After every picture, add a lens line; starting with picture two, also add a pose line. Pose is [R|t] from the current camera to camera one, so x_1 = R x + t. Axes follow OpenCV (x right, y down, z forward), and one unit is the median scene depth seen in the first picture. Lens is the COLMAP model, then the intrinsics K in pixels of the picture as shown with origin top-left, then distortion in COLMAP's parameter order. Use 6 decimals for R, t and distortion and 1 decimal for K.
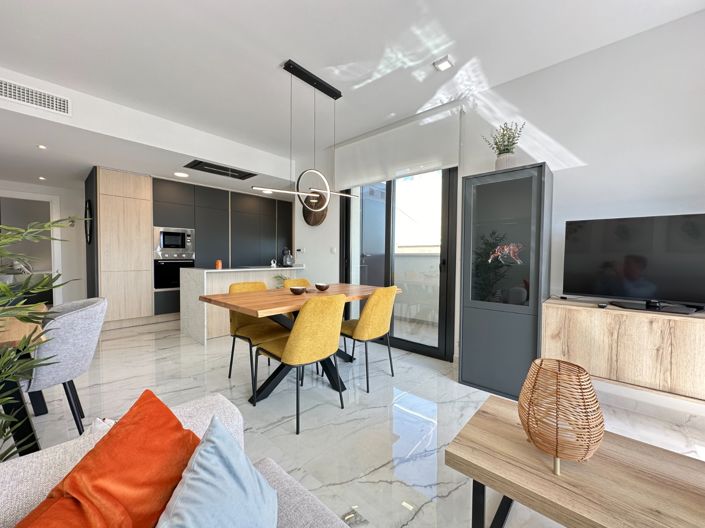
lens RADIAL K [[283.6, 0, 356.5], [0, 283.6, 264.3], [0, 0, 1]] dist [0.005490, 0.000022]
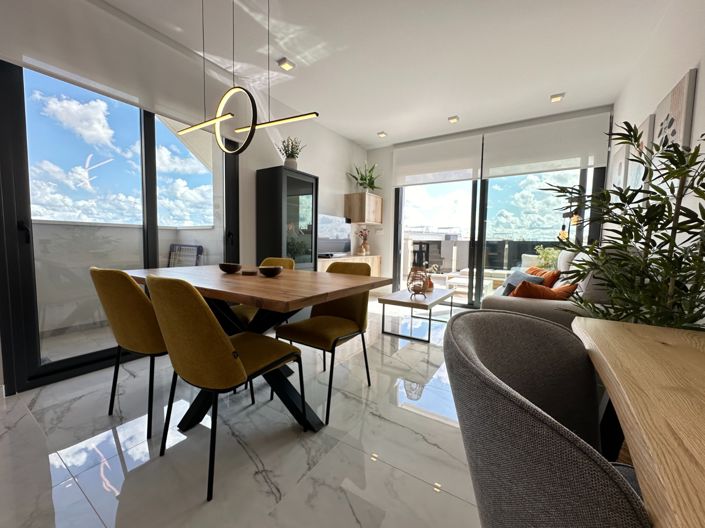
lens RADIAL K [[283.6, 0, 333.3], [0, 283.6, 261.4], [0, 0, 1]] dist [0.005490, 0.000022]
pose [[-0.115143, -0.088557, 0.989394, -0.930312], [-0.000746, 0.996026, 0.089064, -0.001247], [-0.993349, 0.009517, -0.114751, 0.934434]]
